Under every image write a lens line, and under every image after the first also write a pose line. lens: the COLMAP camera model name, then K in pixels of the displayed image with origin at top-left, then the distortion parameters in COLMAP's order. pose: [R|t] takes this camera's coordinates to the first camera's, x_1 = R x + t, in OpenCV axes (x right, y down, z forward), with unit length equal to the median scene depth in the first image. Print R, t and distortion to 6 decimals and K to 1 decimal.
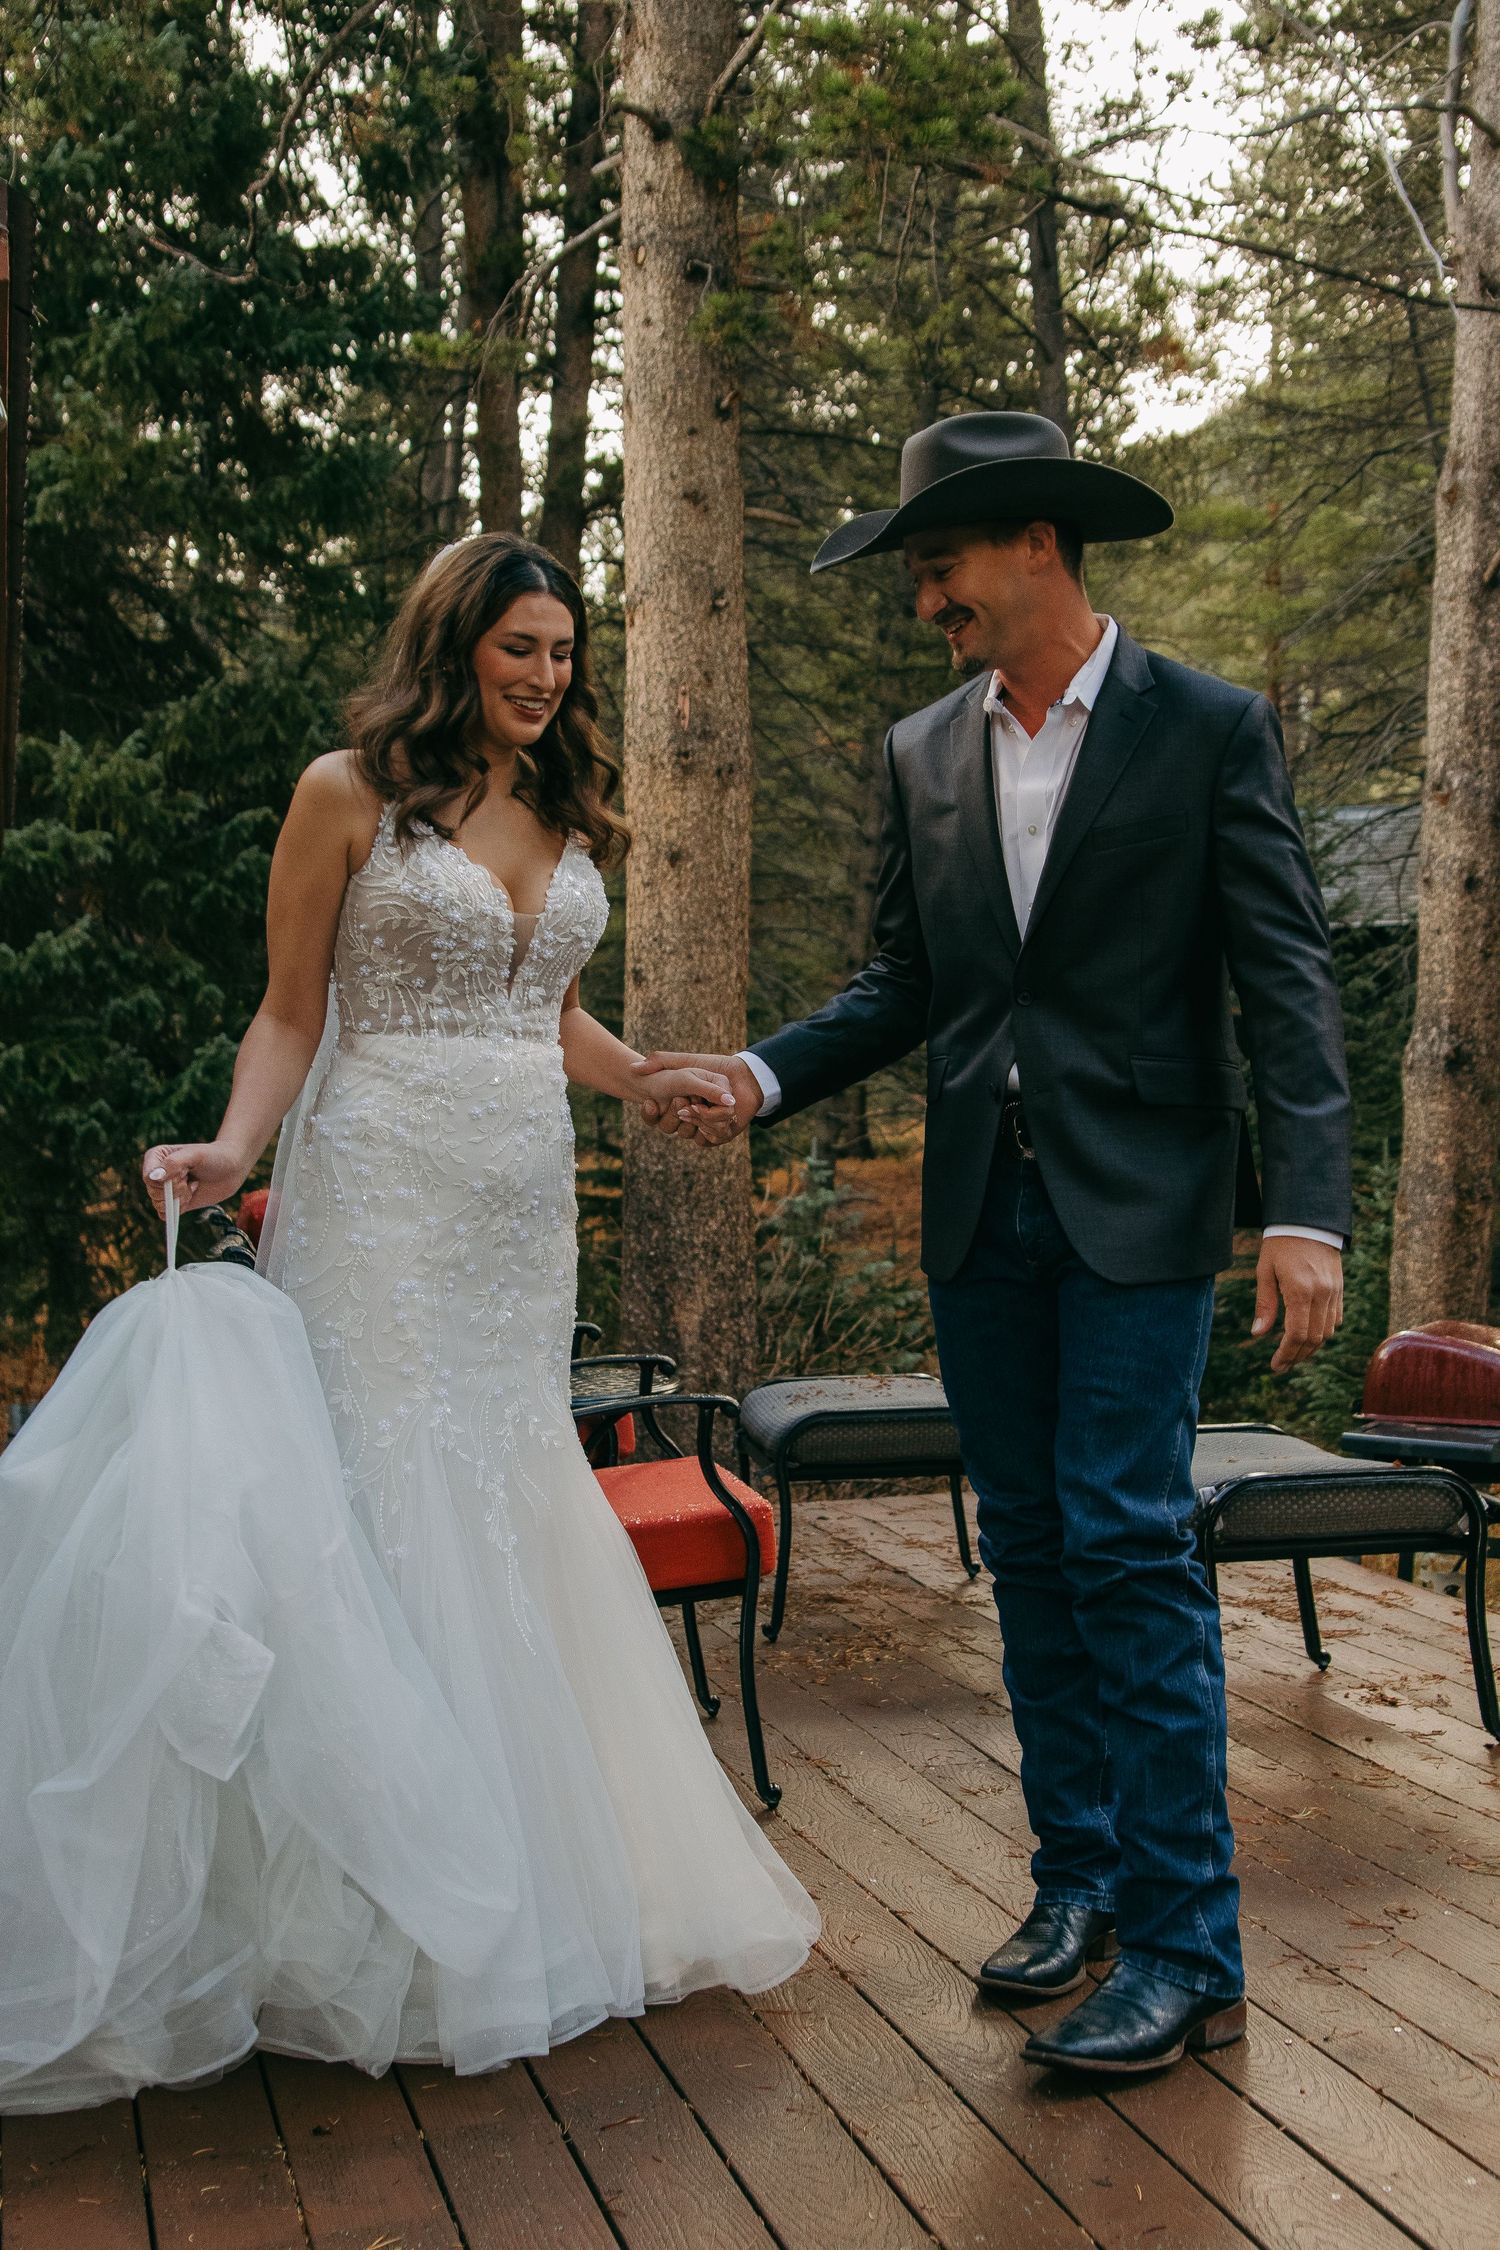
lens RADIAL K [[2940.0, 0, 713.2], [0, 2940.0, 1163.7], [0, 0, 1]] dist [0.010858, 0.041288]
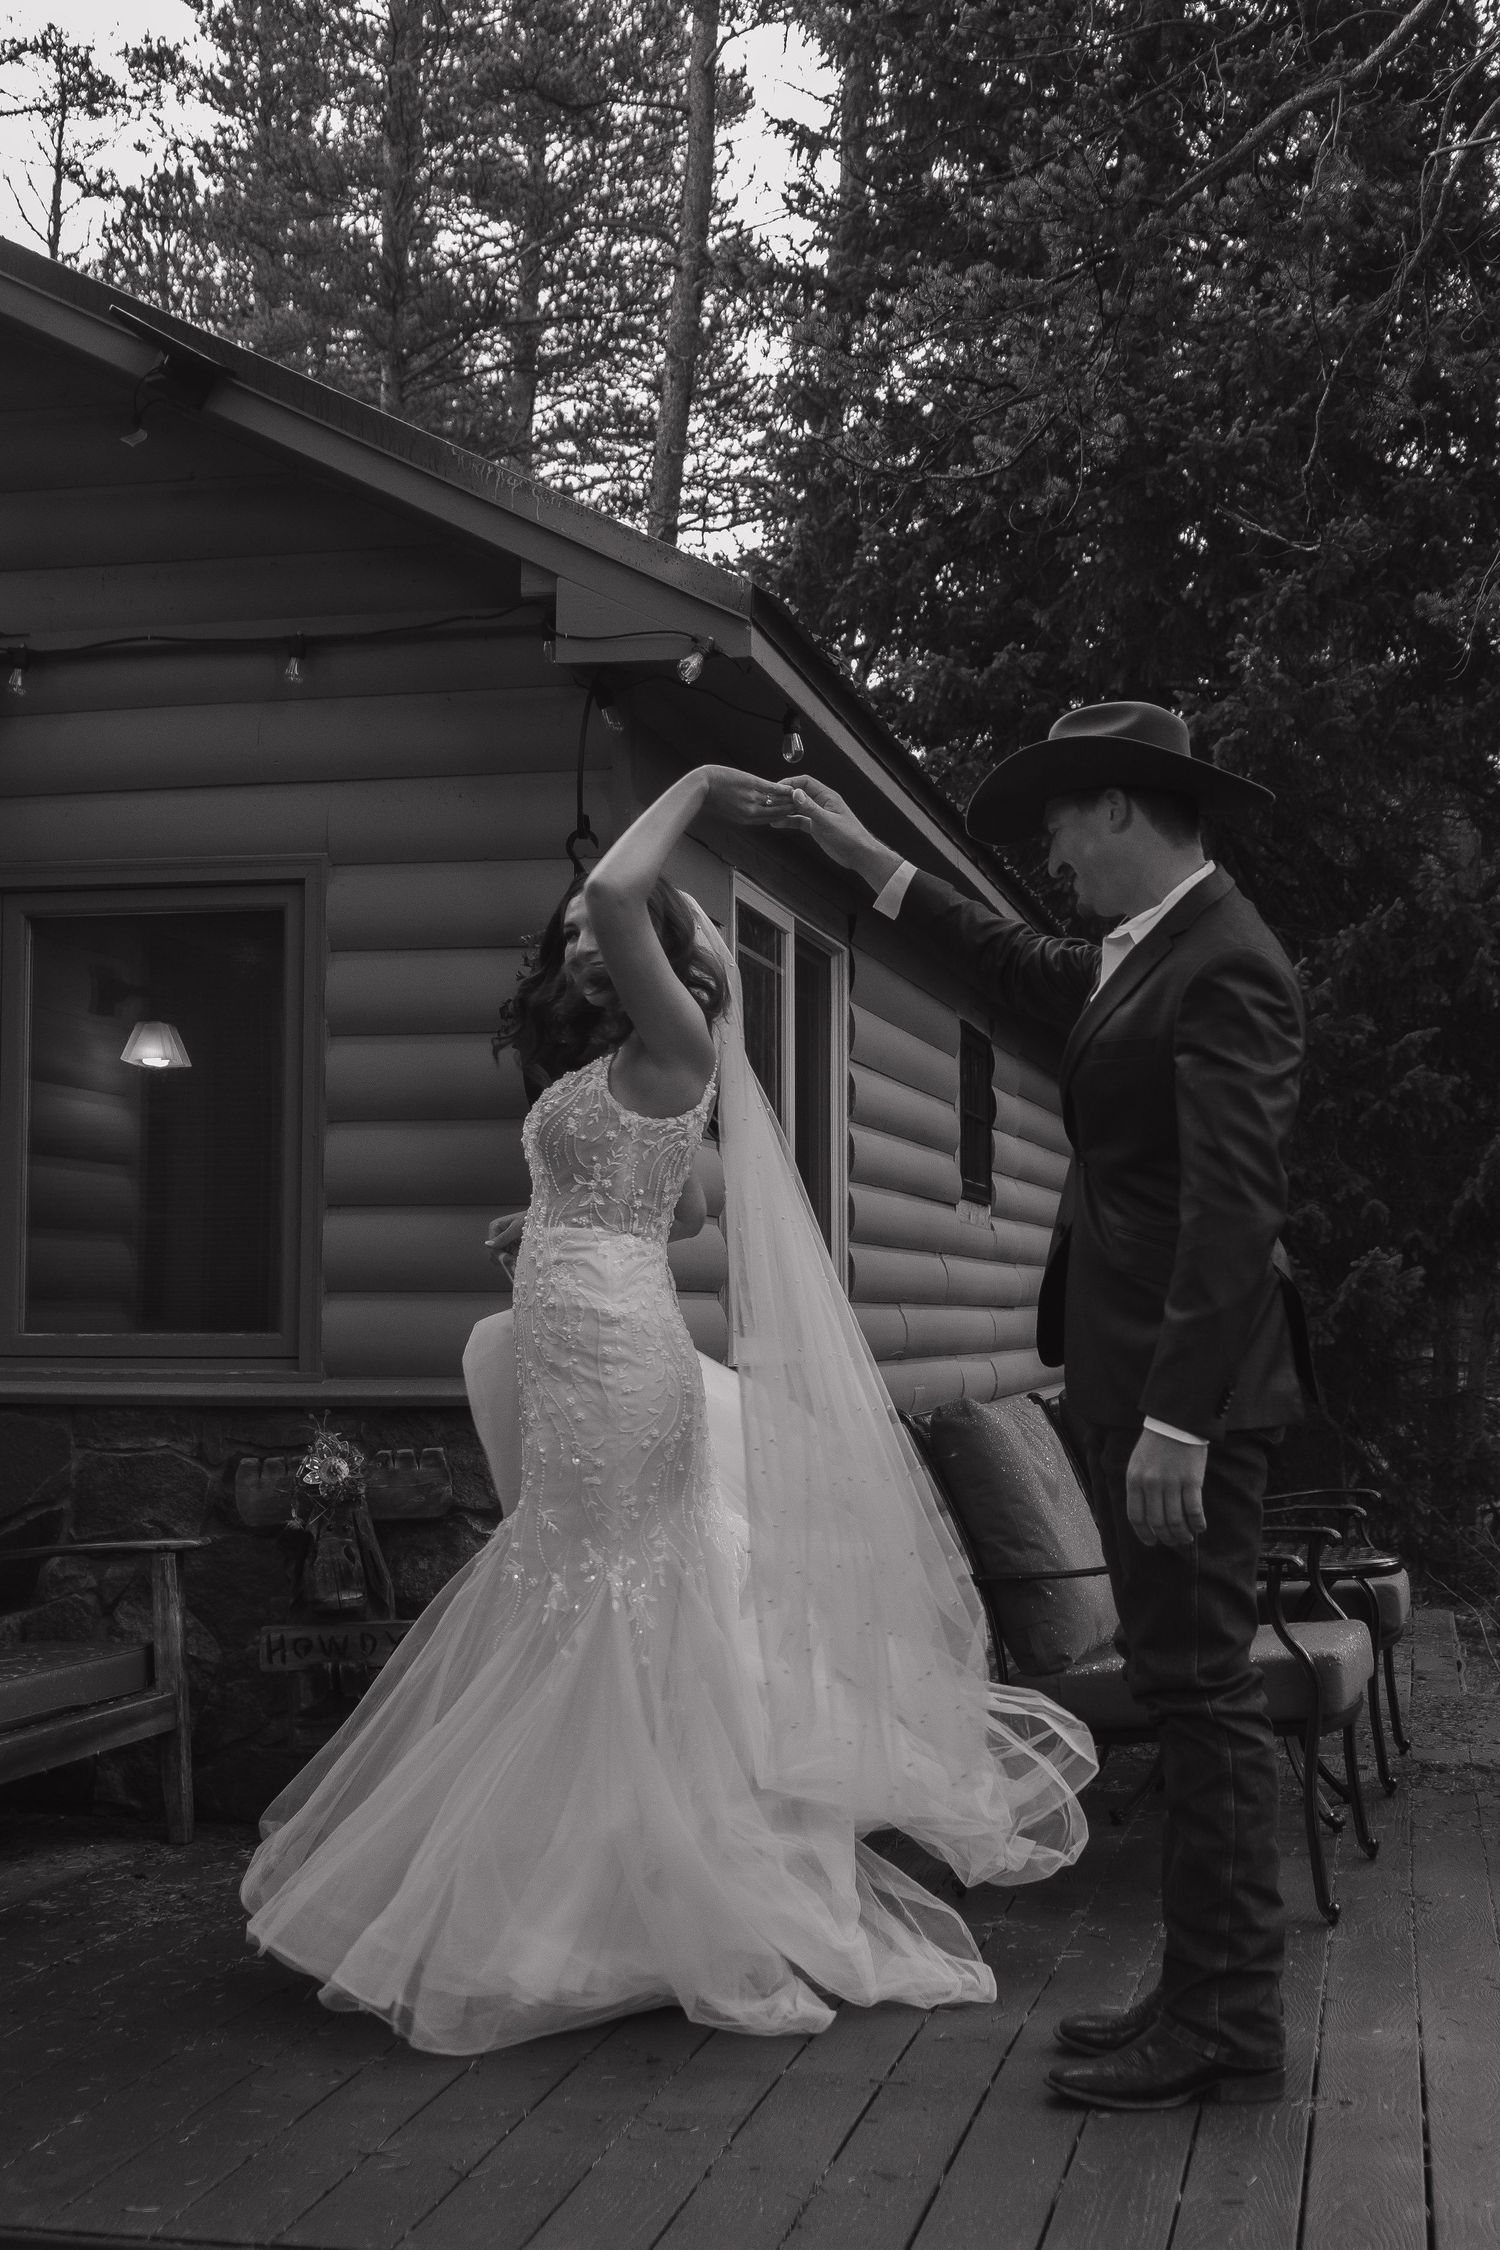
lens RADIAL K [[2940.0, 0, 713.2], [0, 2940.0, 1163.7], [0, 0, 1]] dist [0.010858, 0.041288]
pose [[0.898401, -0.003748, -0.439161, 0.076817], [-0.028069, 0.997429, -0.065936, 0.001462], [0.438279, 0.071563, 0.895986, -0.030204]]
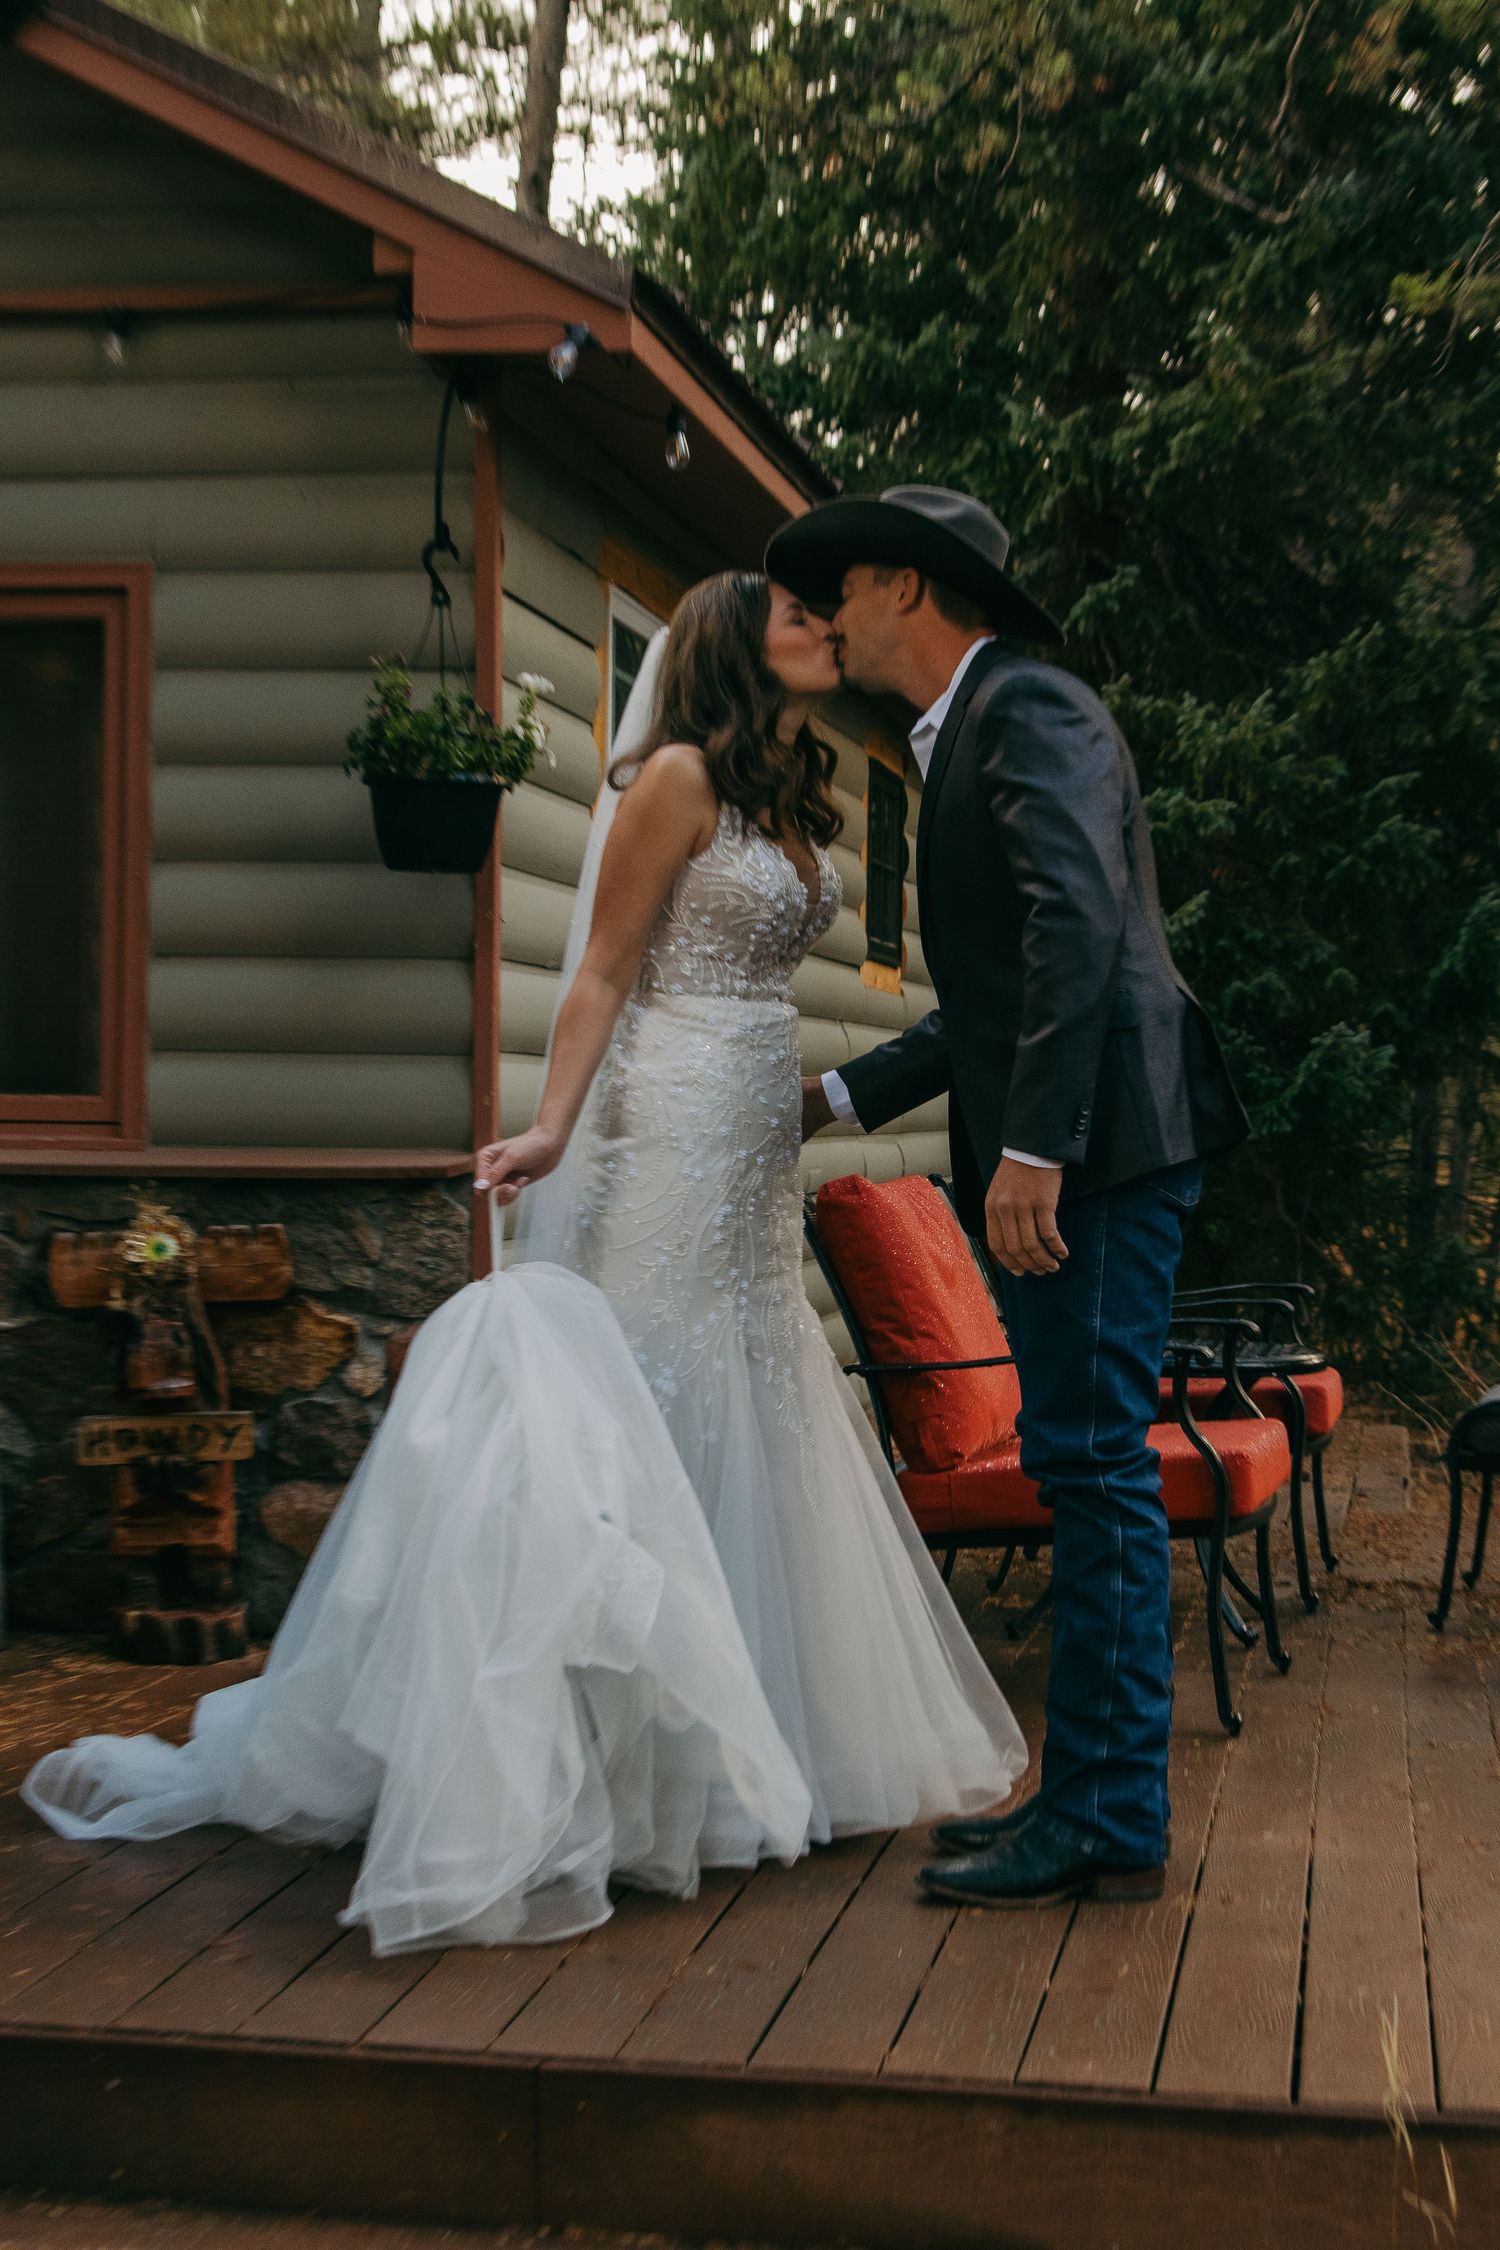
lens RADIAL K [[3460.2, 0, 771.8], [0, 3460.2, 1154.7], [0, 0, 1]] dist [0.029055, 0.165566]
pose [[0.920106, 0.036249, -0.389988, 0.089398], [-0.039248, 0.999229, 0.000279, 0.003475], [0.389698, 0.015049, 0.920820, -0.054060]]
